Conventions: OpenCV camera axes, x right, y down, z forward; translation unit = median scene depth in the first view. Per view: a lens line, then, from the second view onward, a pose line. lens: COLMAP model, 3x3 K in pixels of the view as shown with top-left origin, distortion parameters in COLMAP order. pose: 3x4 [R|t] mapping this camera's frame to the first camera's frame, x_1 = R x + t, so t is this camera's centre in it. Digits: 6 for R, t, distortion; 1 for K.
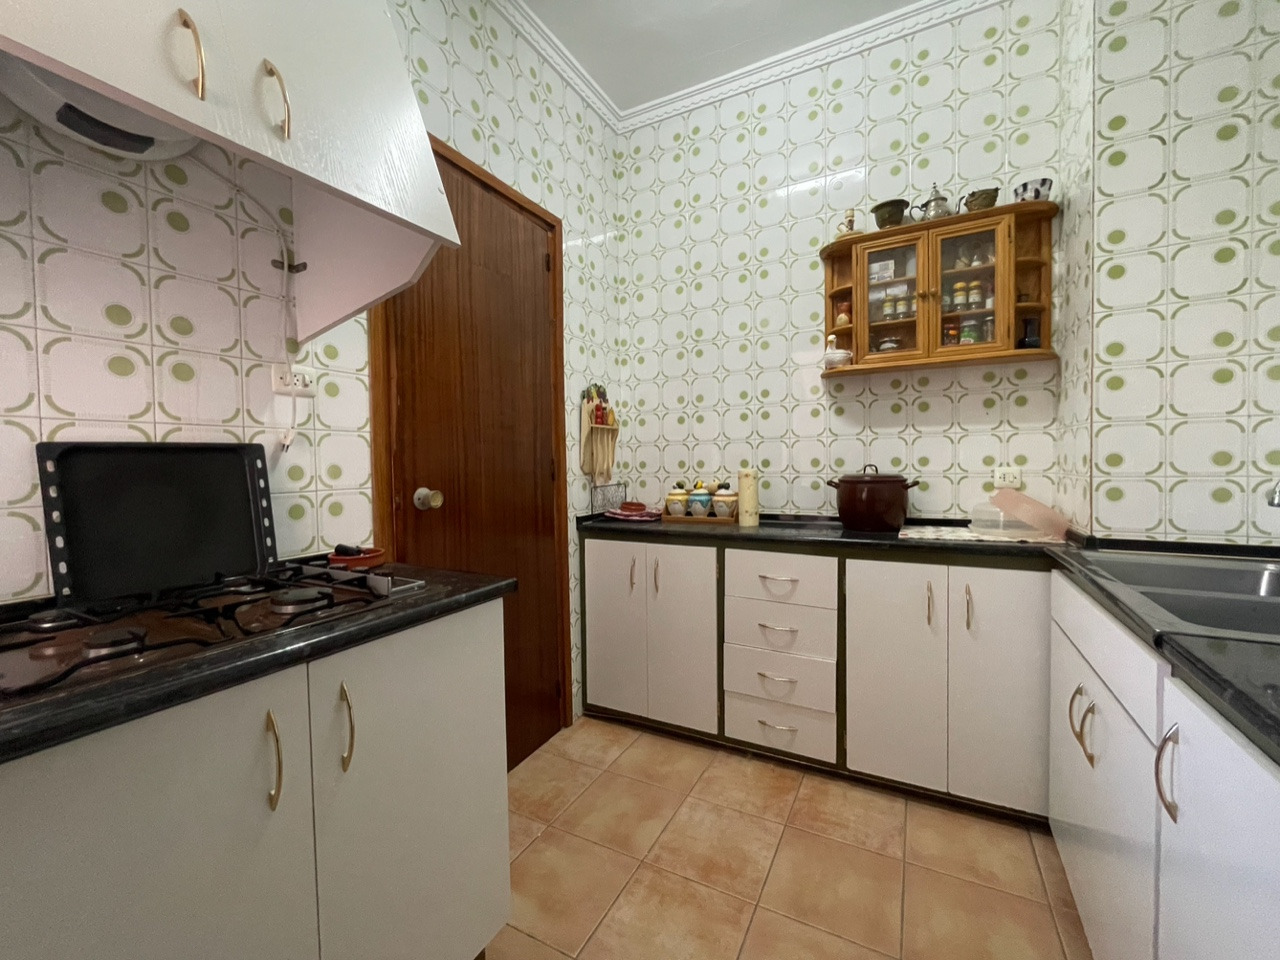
lens RADIAL K [[519.4, 0, 640.0], [0, 519.4, 480.0], [0, 0, 1]] dist [-0.002572, -0.000073]
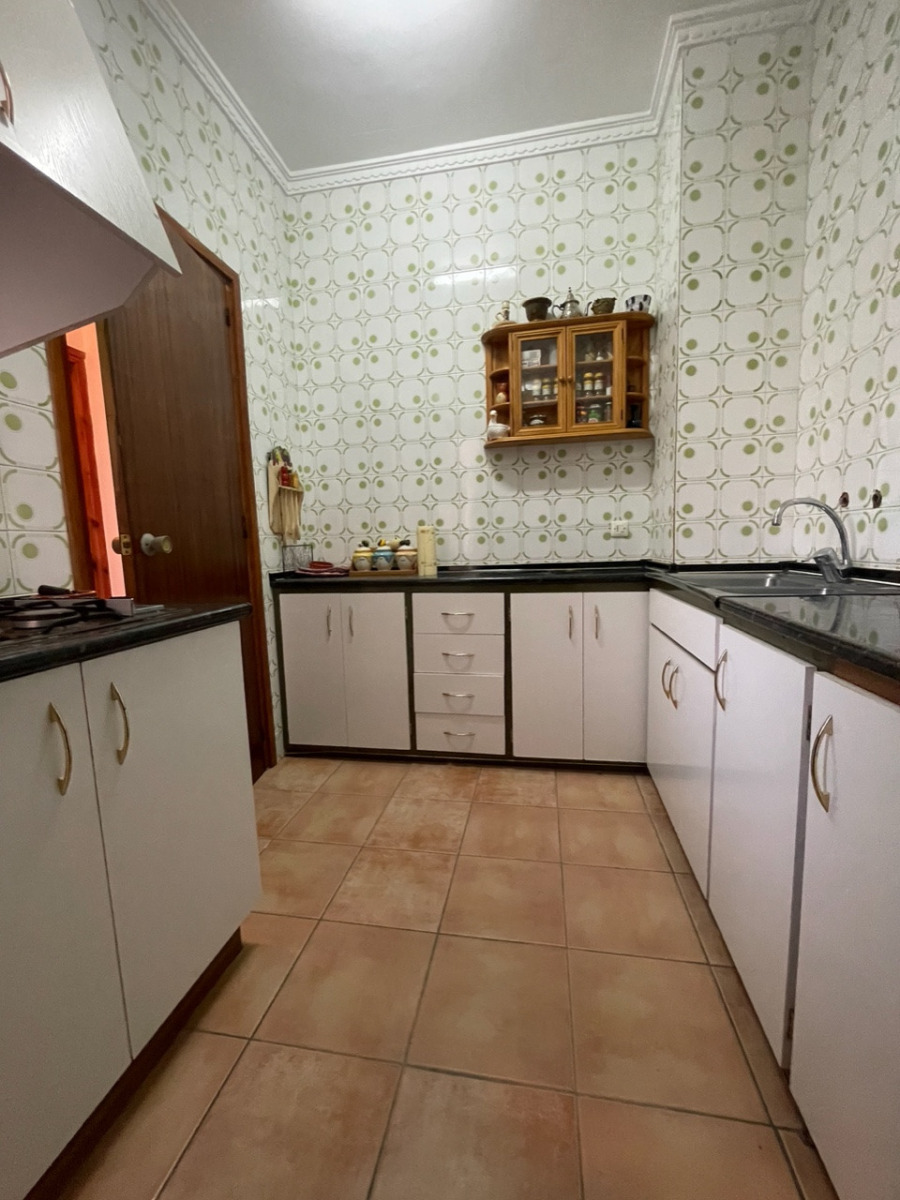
lens RADIAL K [[485.5, 0, 450.0], [0, 485.5, 600.0], [0, 0, 1]] dist [0.000426, -0.000265]
pose [[0.953674, -0.048747, 0.296866, -0.078589], [0.025448, 0.996320, 0.081850, 0.061611], [-0.299763, -0.070503, 0.951405, -0.059925]]
